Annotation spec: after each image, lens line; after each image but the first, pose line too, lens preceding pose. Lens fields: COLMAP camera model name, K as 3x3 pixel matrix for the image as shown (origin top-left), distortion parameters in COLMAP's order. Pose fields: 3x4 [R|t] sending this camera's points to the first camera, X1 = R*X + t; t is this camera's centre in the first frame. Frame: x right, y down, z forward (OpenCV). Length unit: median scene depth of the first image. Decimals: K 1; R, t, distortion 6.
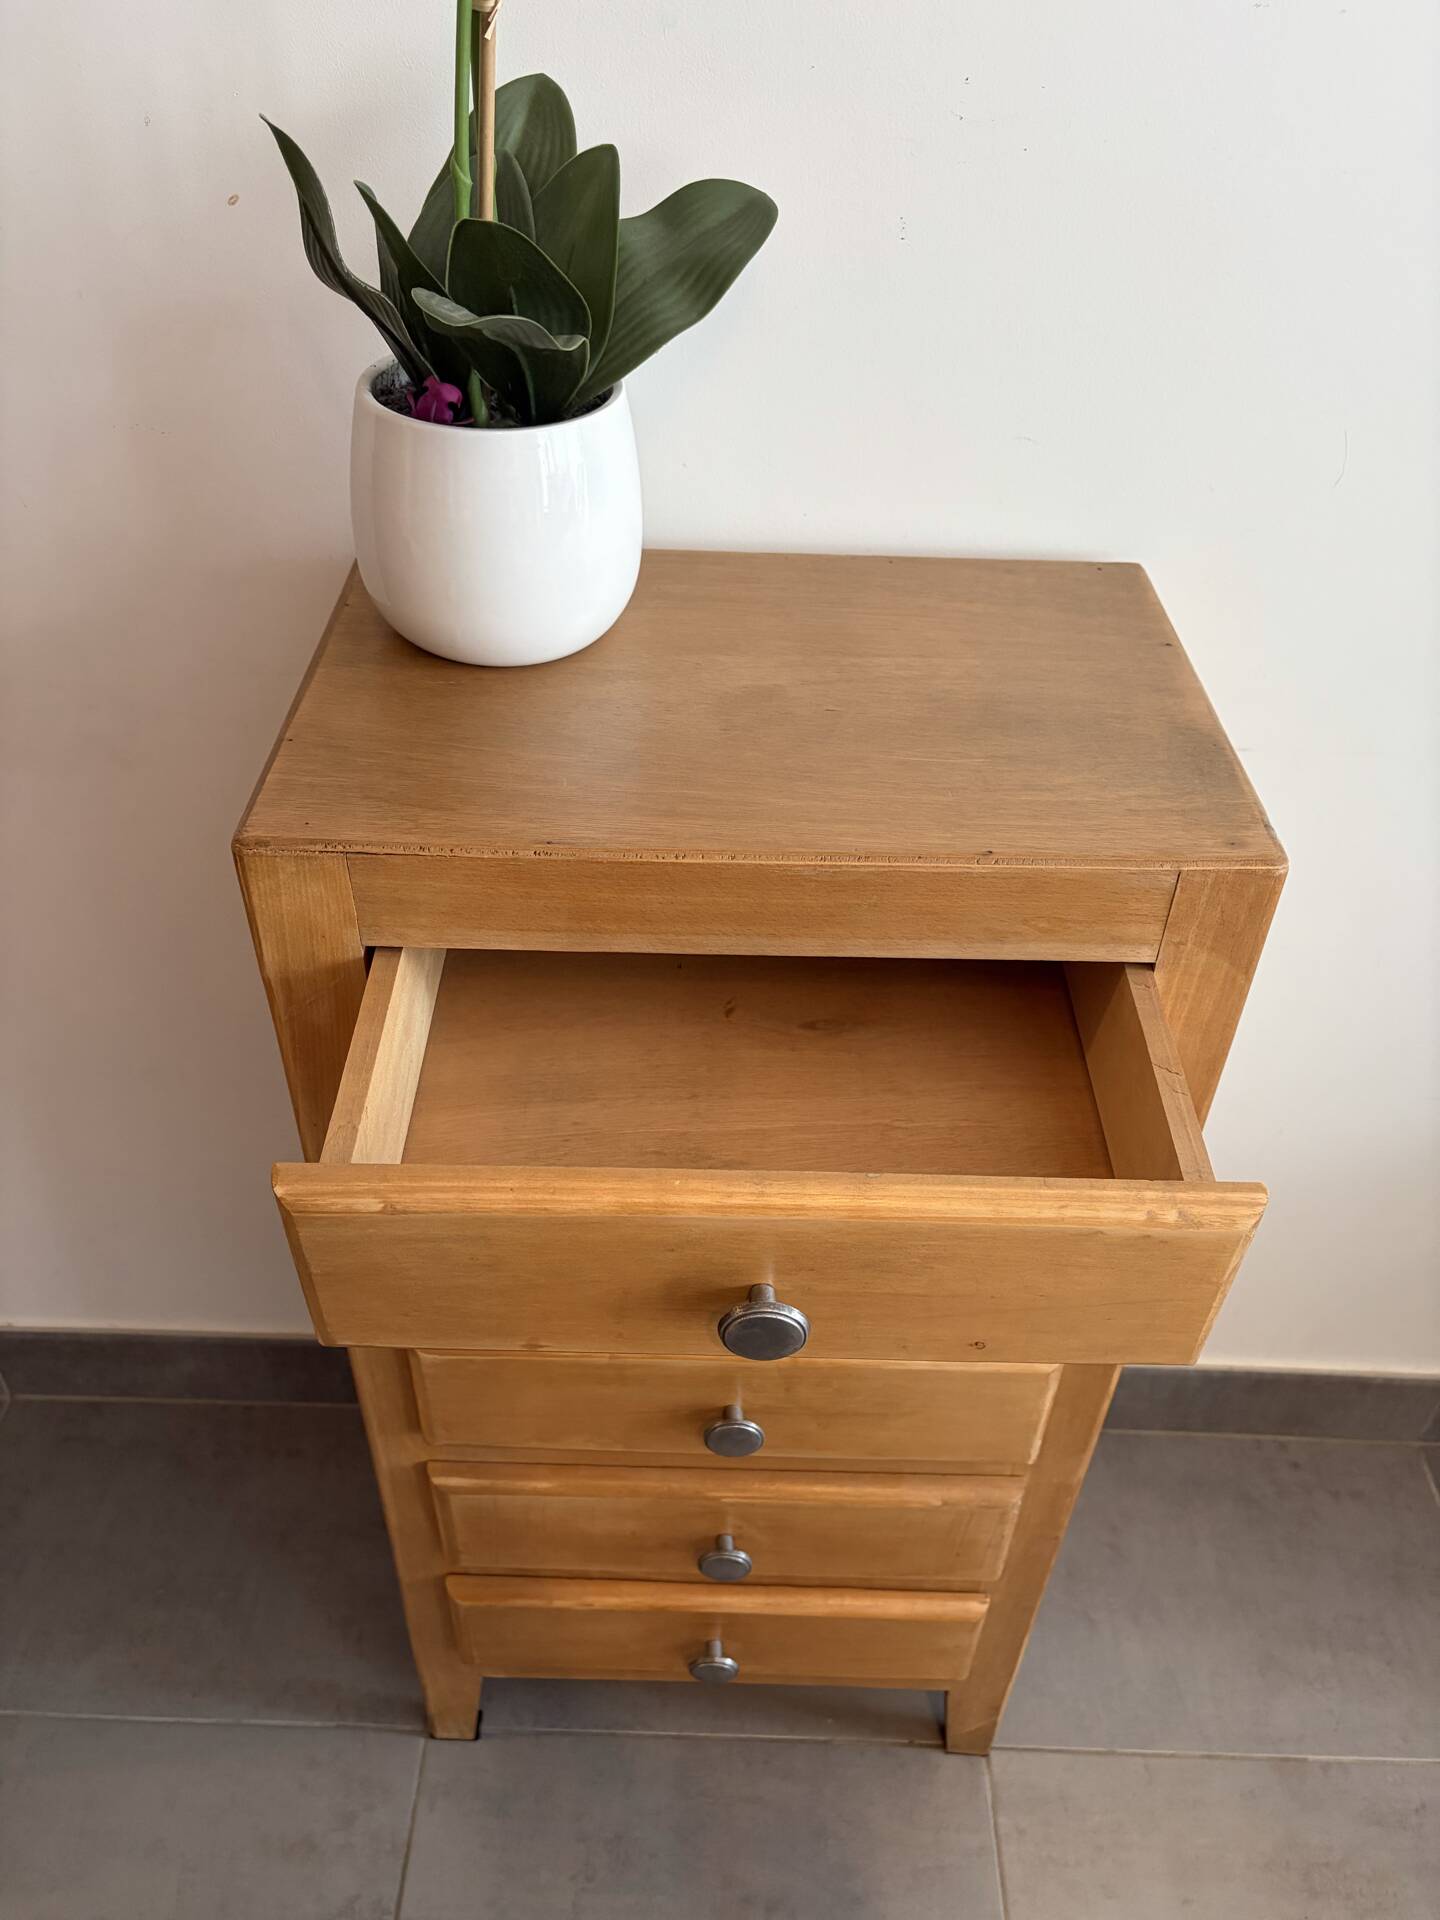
lens RADIAL K [[1453.5, 0, 702.3], [0, 1453.5, 968.7], [0, 0, 1]] dist [0.070899, -0.098868]
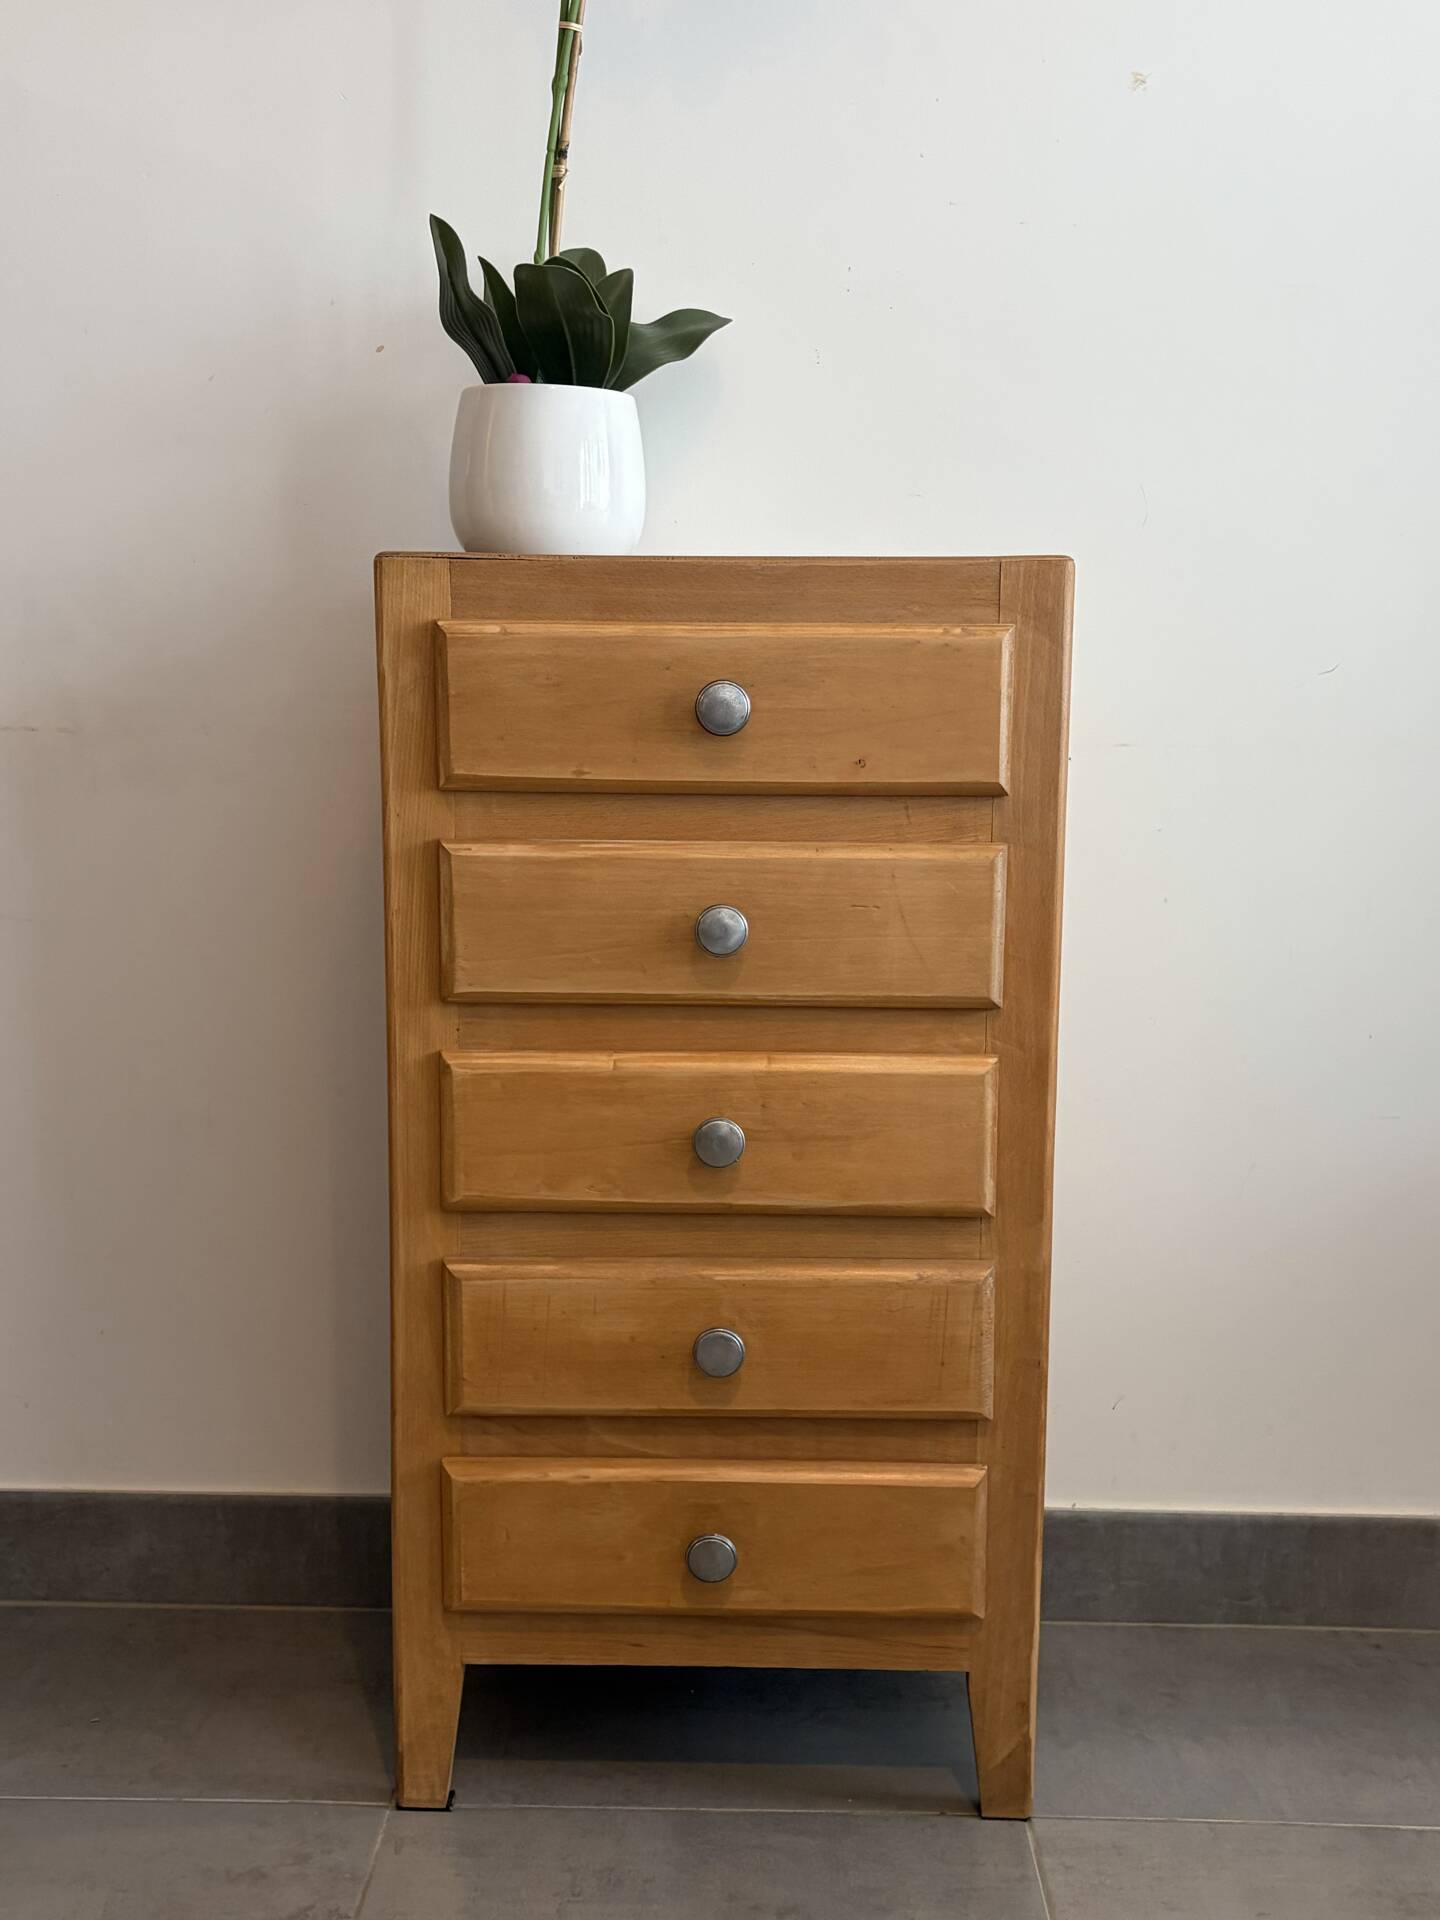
lens RADIAL K [[1973.6, 0, 717.5], [0, 1973.6, 975.5], [0, 0, 1]] dist [0.236011, -0.716934]
pose [[0.999897, -0.014359, 0.000249, 0.018756], [0.012401, 0.854574, -0.519182, 0.931984], [0.007242, 0.519132, 0.854663, -0.371041]]
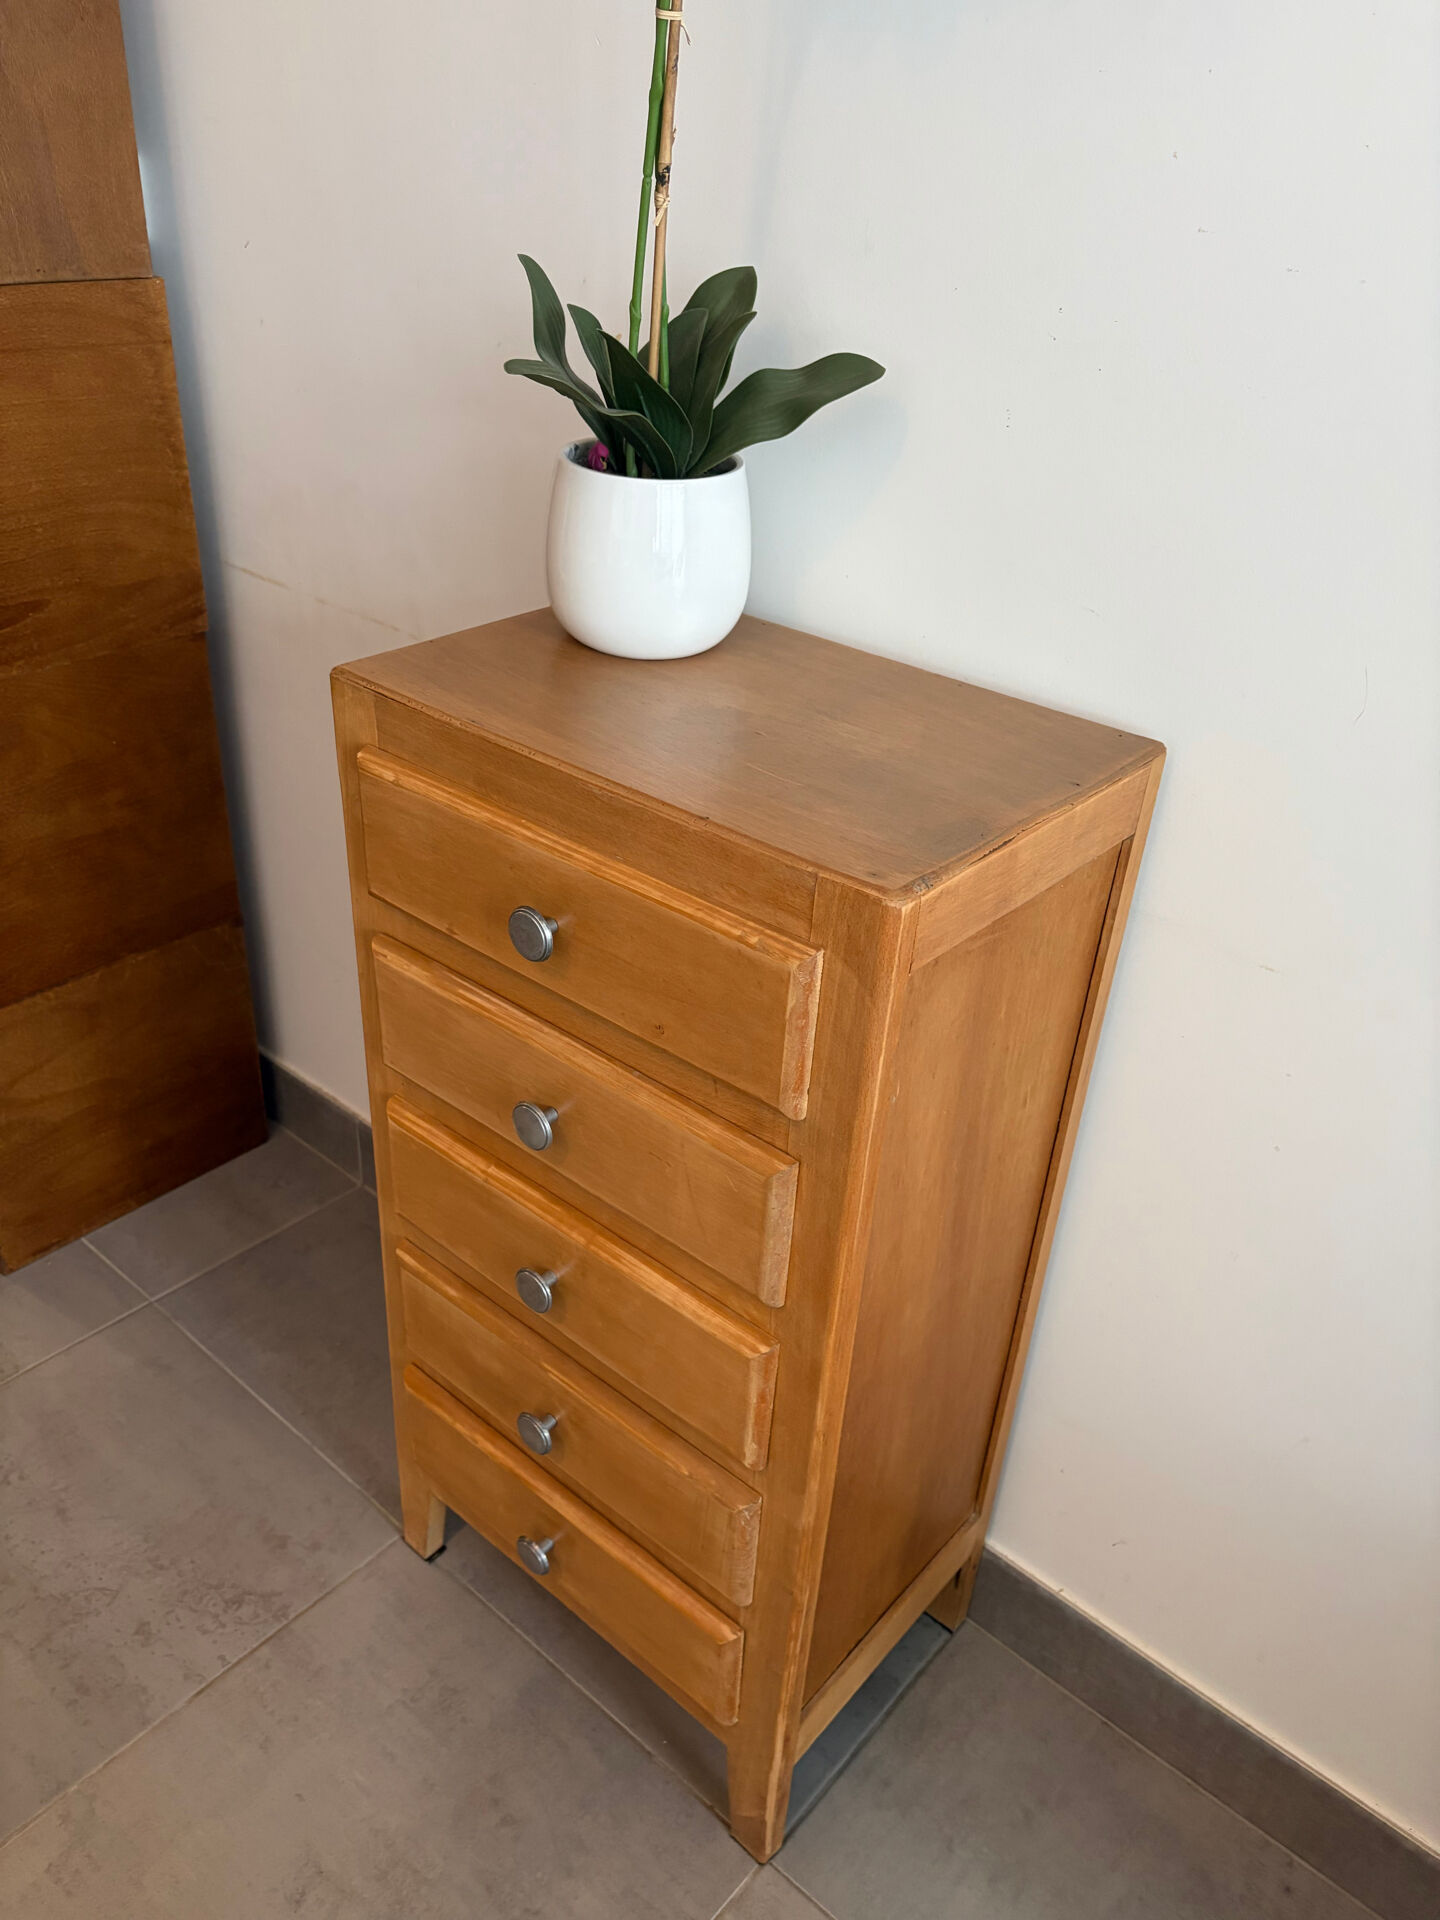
lens RADIAL K [[1456.9, 0, 714.3], [0, 1456.9, 958.4], [0, 0, 1]] dist [0.065184, -0.097967]
pose [[0.771630, 0.339724, -0.537750, 0.638398], [-0.434275, 0.899090, -0.055150, 0.068166], [0.464751, 0.276087, 0.841298, -0.028082]]
